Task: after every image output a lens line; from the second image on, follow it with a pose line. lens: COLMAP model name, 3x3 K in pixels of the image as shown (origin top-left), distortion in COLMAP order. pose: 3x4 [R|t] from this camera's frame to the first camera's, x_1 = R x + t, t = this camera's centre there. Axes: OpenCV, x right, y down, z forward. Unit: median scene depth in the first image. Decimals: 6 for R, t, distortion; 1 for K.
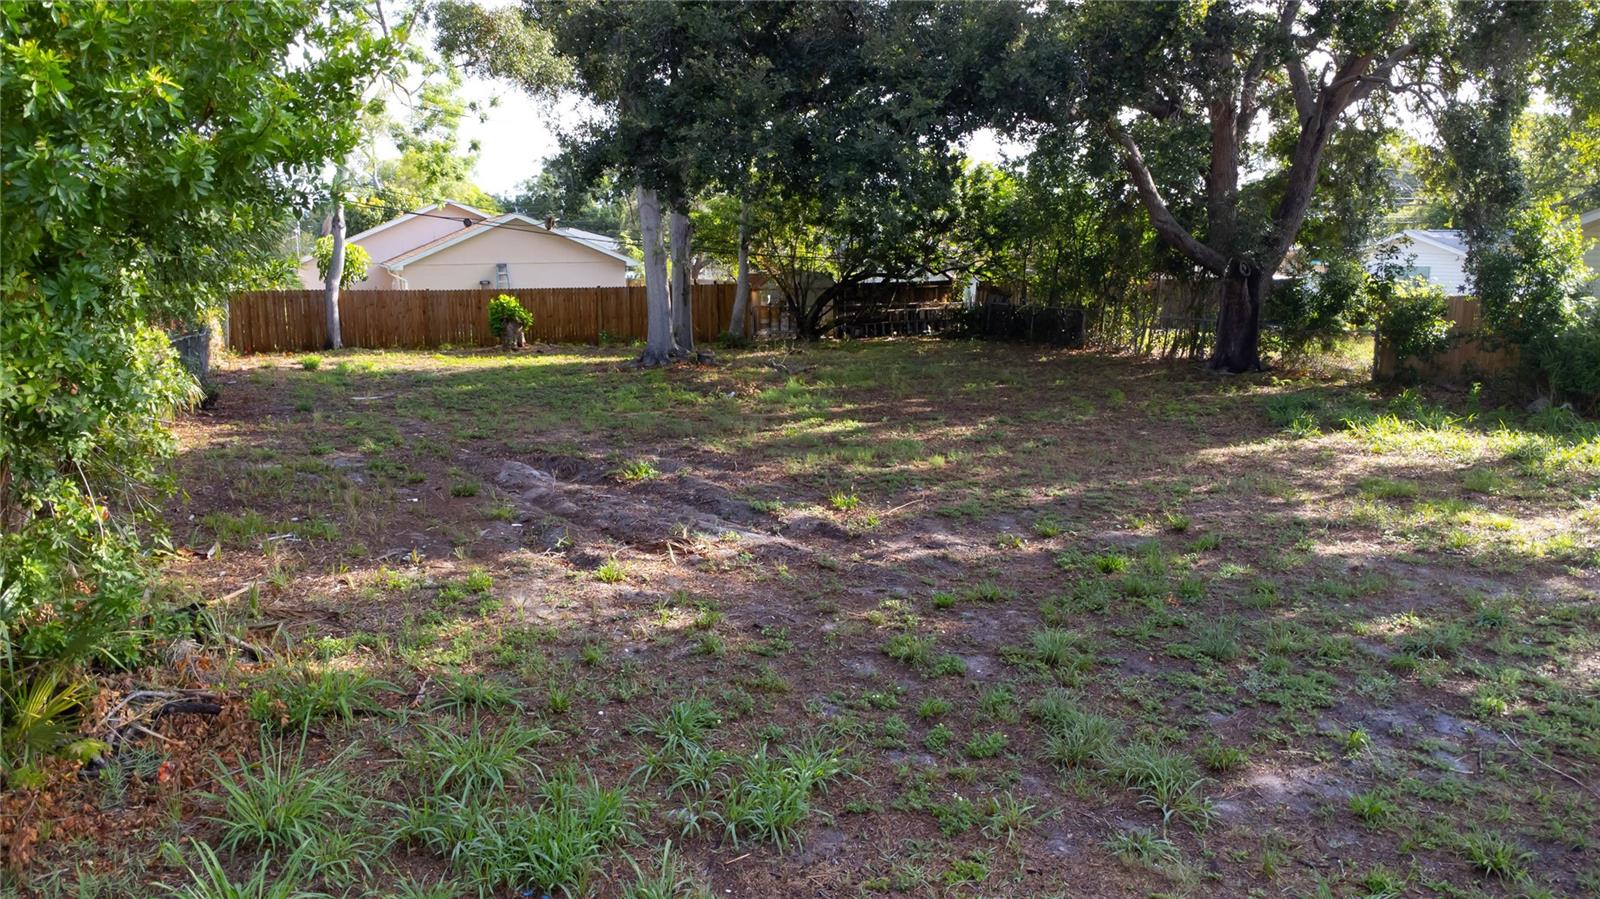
lens RADIAL K [[1226.5, 0, 804.6], [0, 1226.5, 447.1], [0, 0, 1]] dist [0.055921, -0.076487]
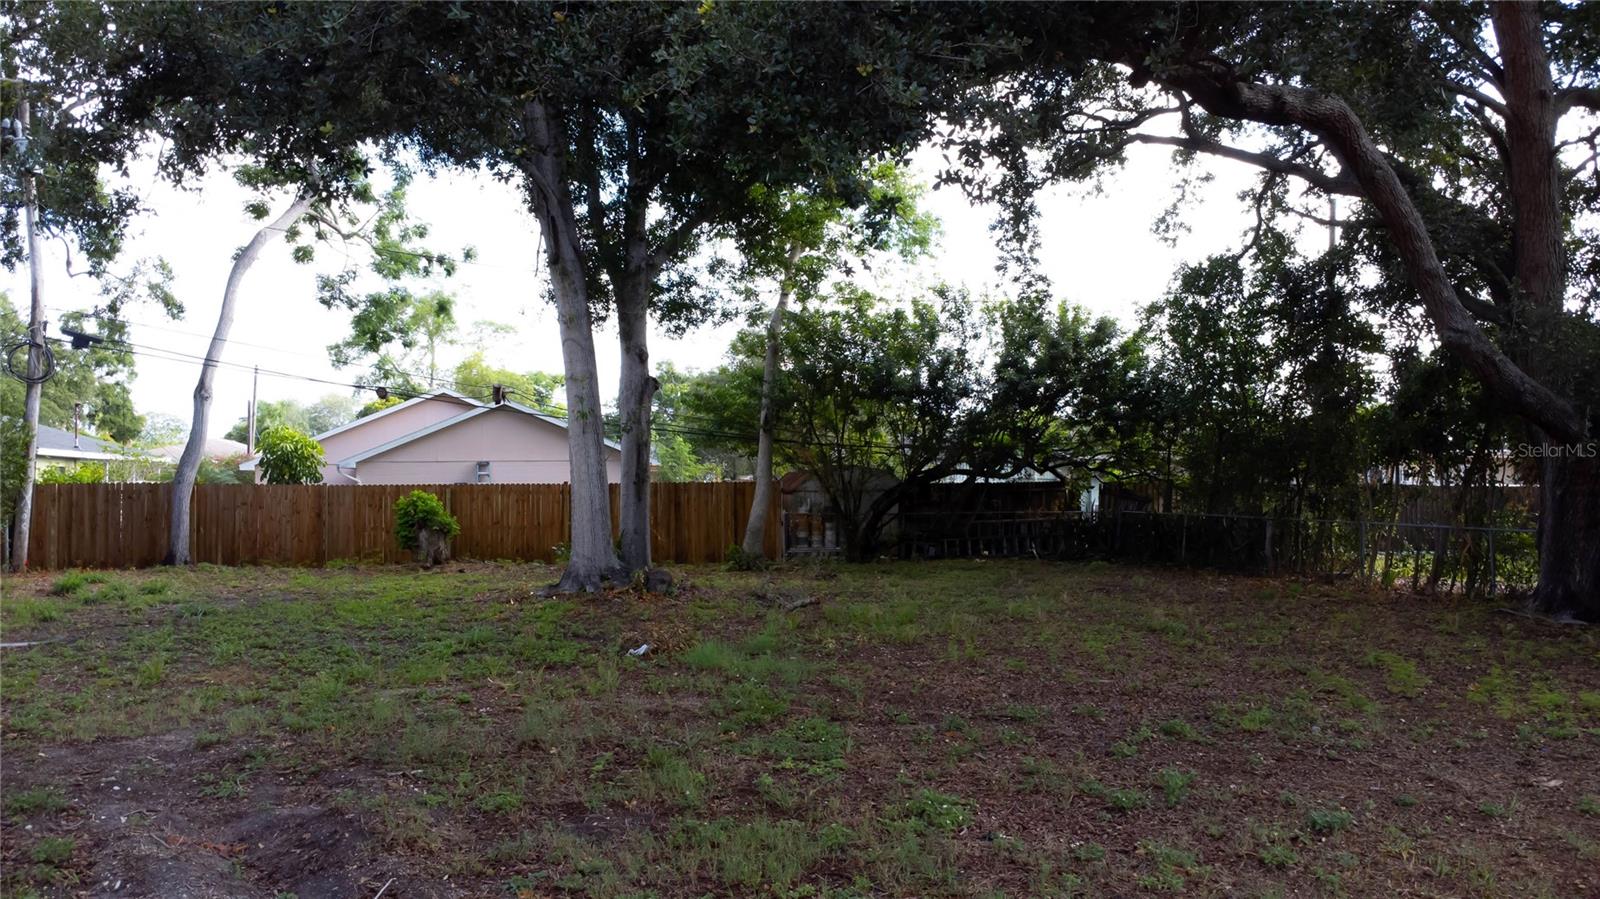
lens RADIAL K [[1226.5, 0, 804.6], [0, 1226.5, 447.1], [0, 0, 1]] dist [0.055921, -0.076487]
pose [[0.995610, 0.001915, -0.093580, 0.037426], [-0.019221, 0.982666, -0.184385, -0.020088], [0.091605, 0.185374, 0.978389, 0.292199]]
